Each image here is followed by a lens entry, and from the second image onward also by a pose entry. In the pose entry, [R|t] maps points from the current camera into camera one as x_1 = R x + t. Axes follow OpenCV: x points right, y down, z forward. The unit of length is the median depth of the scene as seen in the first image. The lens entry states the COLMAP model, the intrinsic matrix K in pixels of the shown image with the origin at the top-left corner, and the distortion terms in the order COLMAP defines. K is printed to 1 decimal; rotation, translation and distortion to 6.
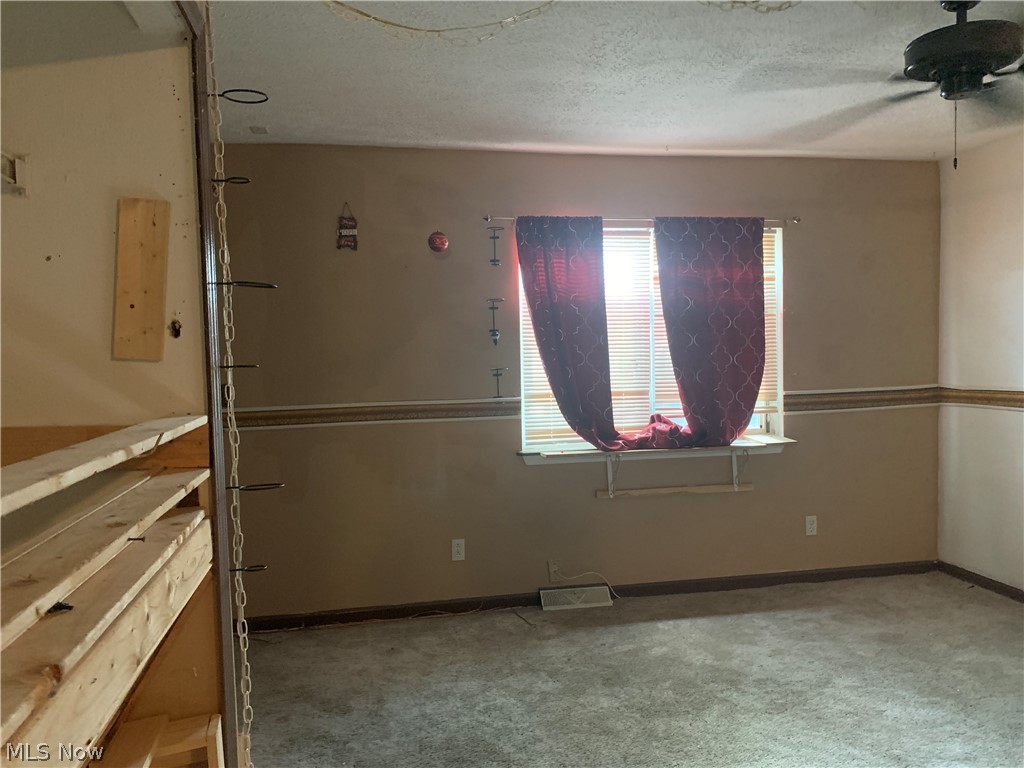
lens RADIAL K [[786.4, 0, 524.3], [0, 786.4, 387.9], [0, 0, 1]] dist [0.043294, -0.050591]
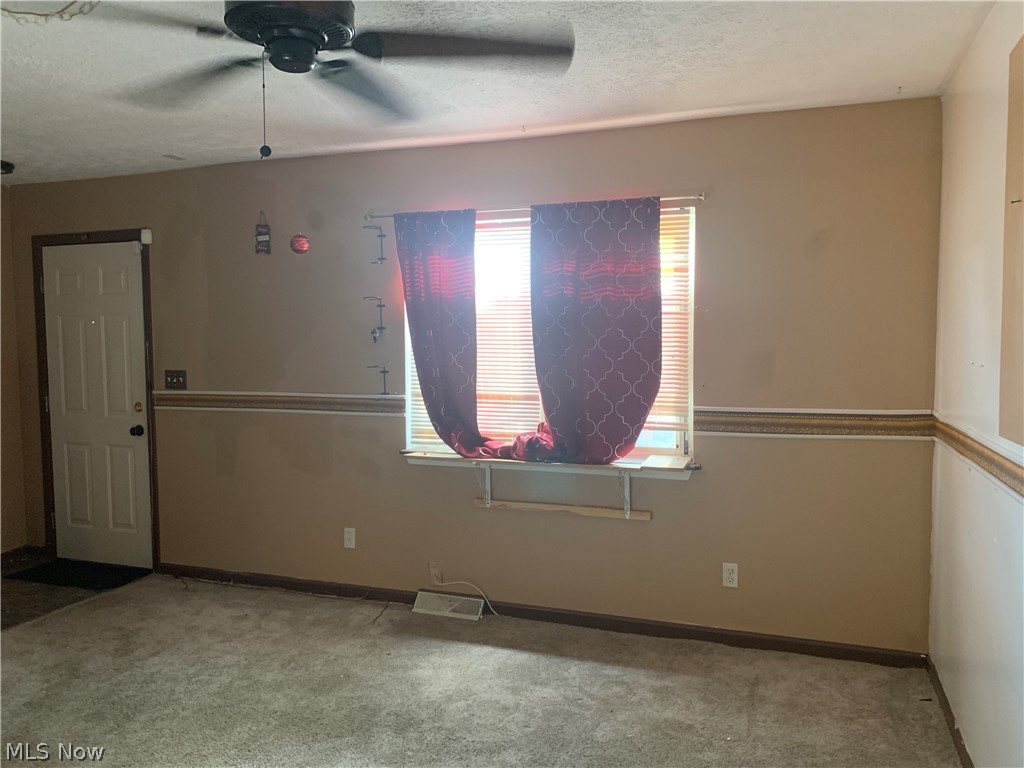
lens RADIAL K [[786.4, 0, 519.7], [0, 786.4, 381.8], [0, 0, 1]] dist [0.043294, -0.050591]
pose [[0.856376, 0.049398, -0.513984, 0.641718], [-0.042178, 0.998779, 0.025715, -0.037221], [0.514627, -0.000343, 0.857414, 0.220262]]
